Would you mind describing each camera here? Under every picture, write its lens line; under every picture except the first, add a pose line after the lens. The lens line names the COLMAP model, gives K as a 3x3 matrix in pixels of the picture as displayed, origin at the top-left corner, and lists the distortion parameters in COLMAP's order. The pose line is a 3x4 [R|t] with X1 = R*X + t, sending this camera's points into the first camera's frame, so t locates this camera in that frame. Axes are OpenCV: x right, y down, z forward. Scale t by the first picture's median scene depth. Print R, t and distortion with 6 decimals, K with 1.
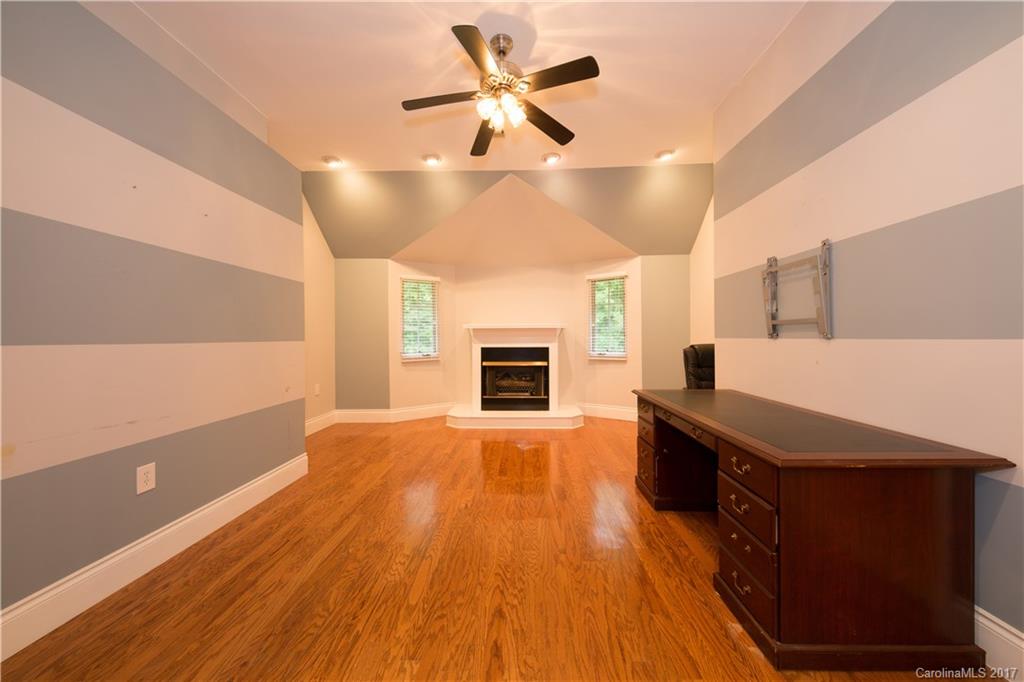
lens RADIAL K [[355.4, 0, 519.1], [0, 355.4, 338.7], [0, 0, 1]] dist [0.000396, -0.000878]
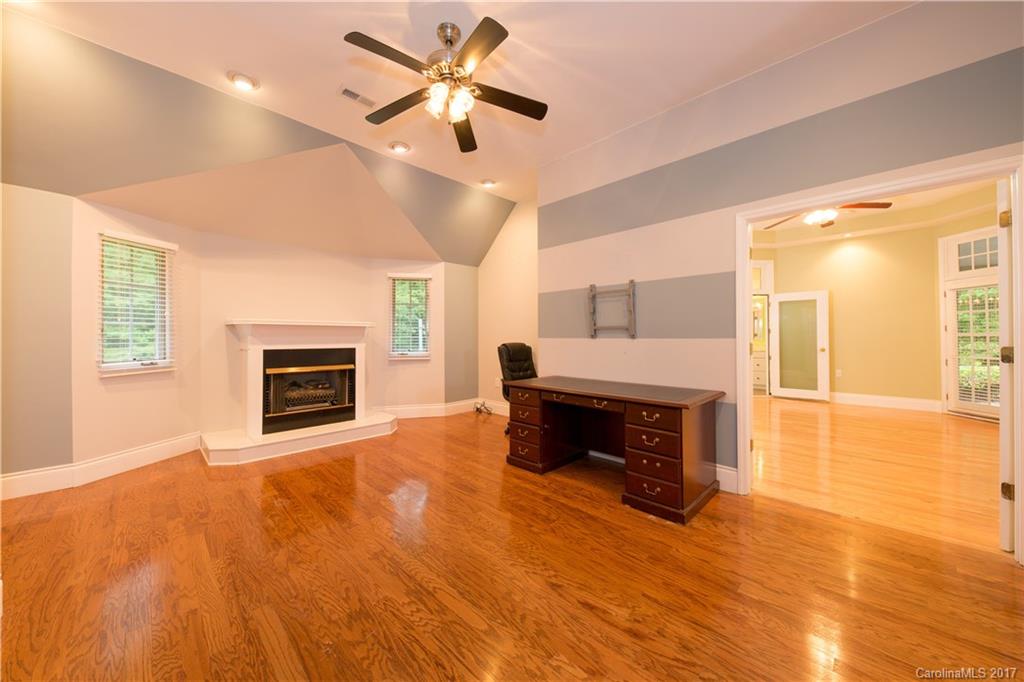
lens RADIAL K [[355.4, 0, 515.5], [0, 355.4, 334.4], [0, 0, 1]] dist [0.000396, -0.000878]
pose [[0.681870, 0.010826, 0.731393, -0.383590], [-0.001097, 0.999904, -0.013779, 0.002415], [-0.731472, 0.008593, 0.681817, 0.131912]]
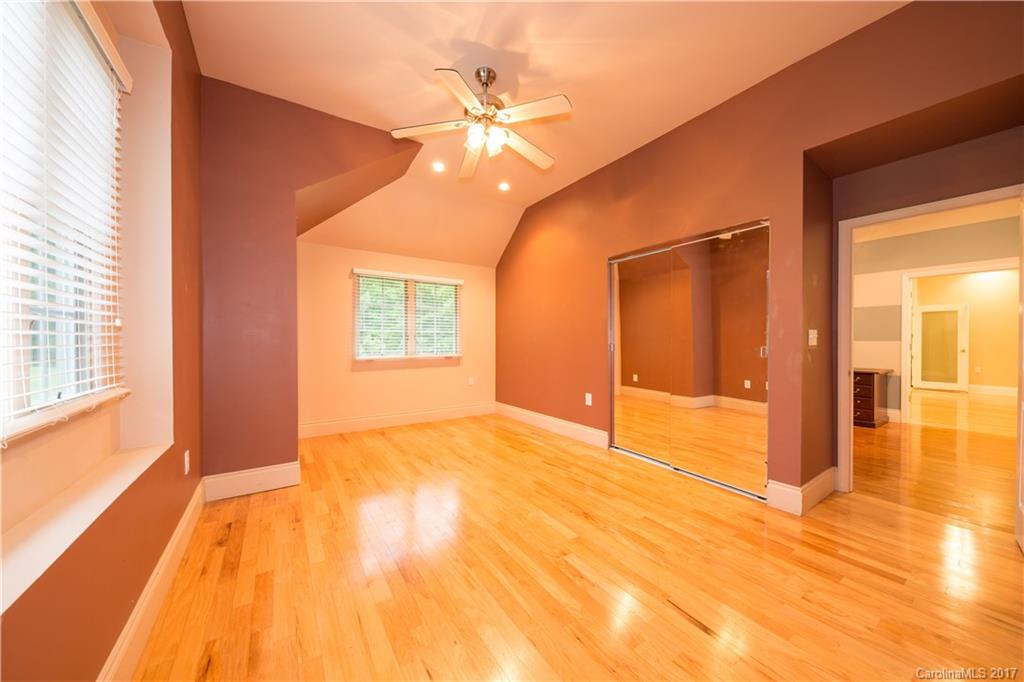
lens RADIAL K [[355.4, 0, 516.8], [0, 355.4, 343.2], [0, 0, 1]] dist [0.000396, -0.000878]
pose [[0.812618, 0.002585, 0.582791, -0.971351], [-0.006001, 0.999974, 0.003932, 0.006543], [-0.582765, -0.006692, 0.812613, 0.089946]]
